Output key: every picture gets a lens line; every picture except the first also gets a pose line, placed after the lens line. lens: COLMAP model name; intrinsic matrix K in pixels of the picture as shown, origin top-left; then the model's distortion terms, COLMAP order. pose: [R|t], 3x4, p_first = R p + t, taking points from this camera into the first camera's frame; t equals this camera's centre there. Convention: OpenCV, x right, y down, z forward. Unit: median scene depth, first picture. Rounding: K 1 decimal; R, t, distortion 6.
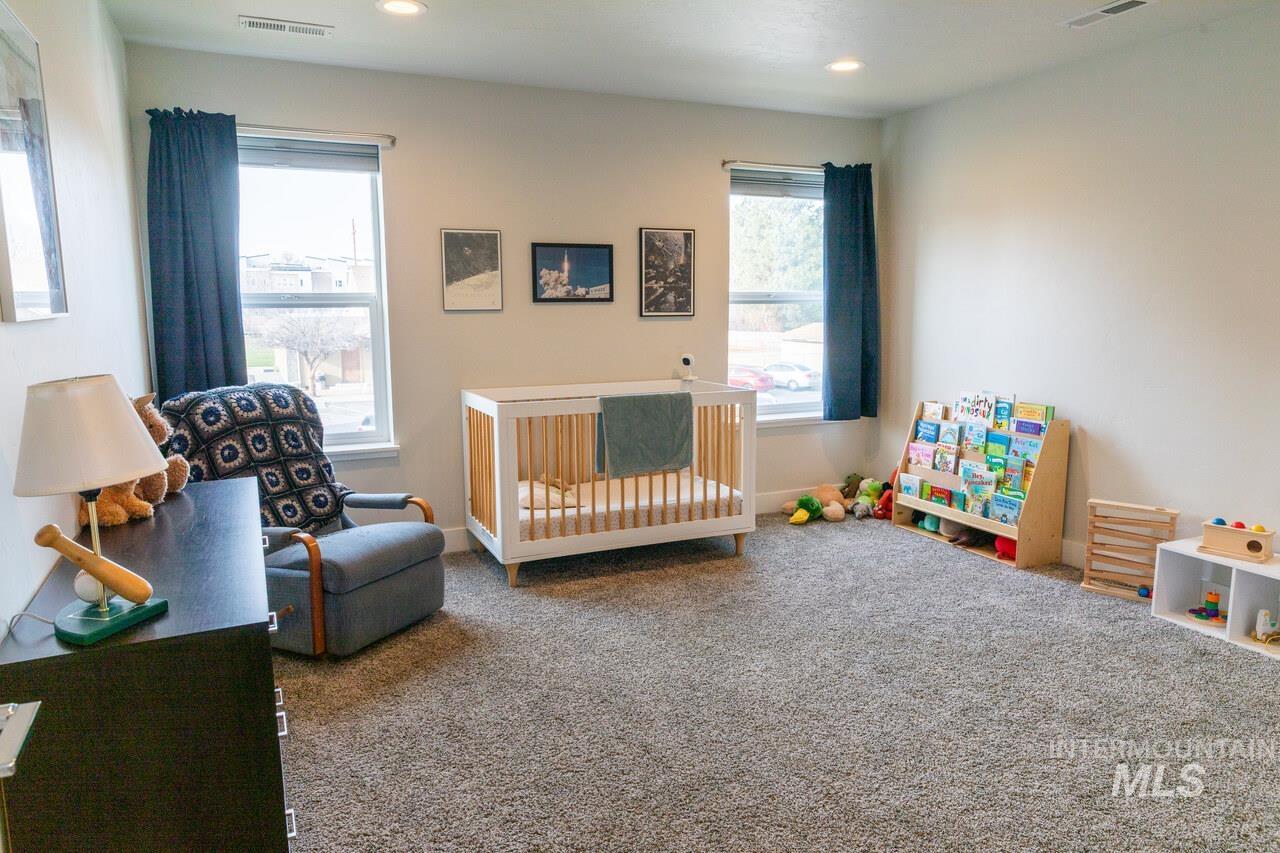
lens RADIAL K [[871.1, 0, 634.7], [0, 871.1, 436.1], [0, 0, 1]] dist [0.008377, 0.003122]
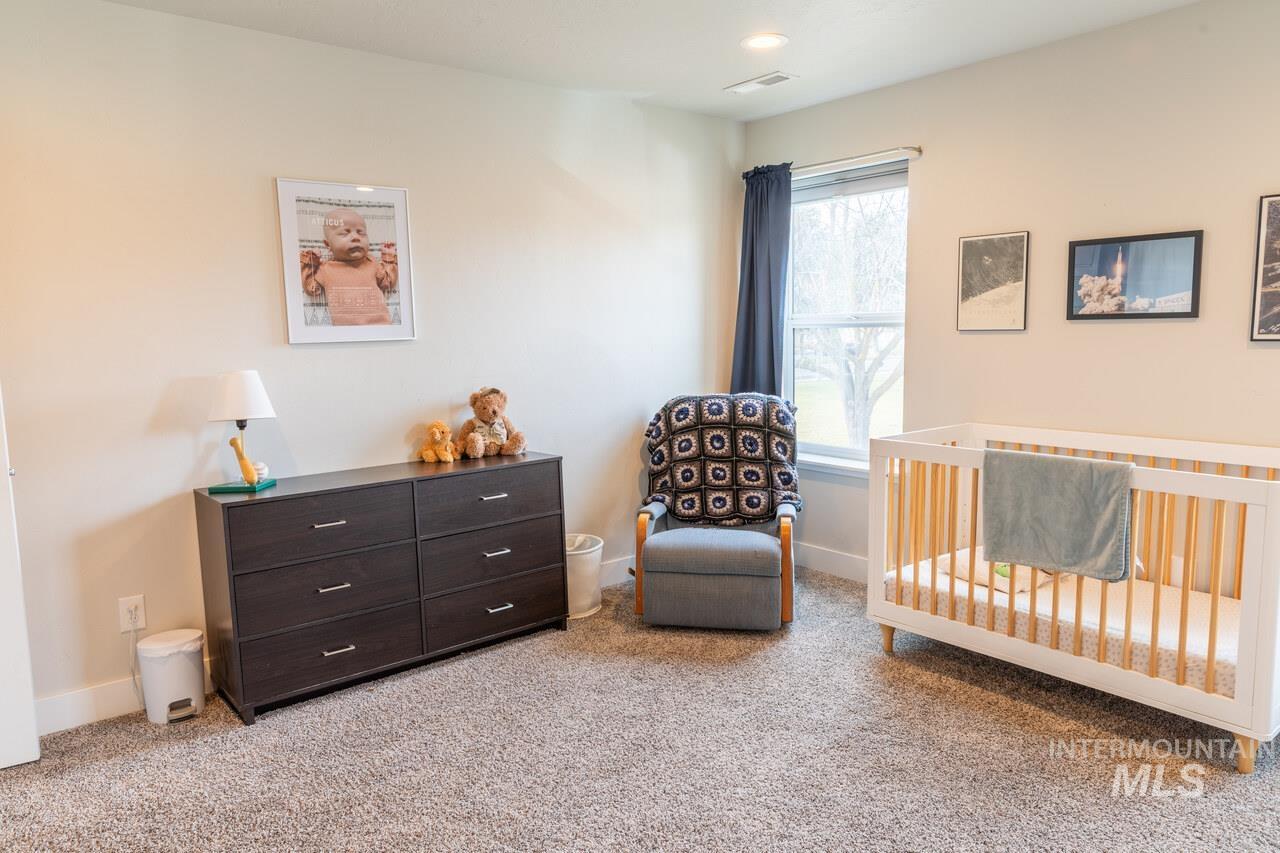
lens RADIAL K [[871.1, 0, 635.8], [0, 871.1, 421.5], [0, 0, 1]] dist [0.008377, 0.003122]
pose [[0.225261, 0.113536, -0.967661, 0.577028], [-0.124384, 0.988411, 0.087016, -0.090662], [0.966326, 0.100760, 0.236773, 0.494310]]
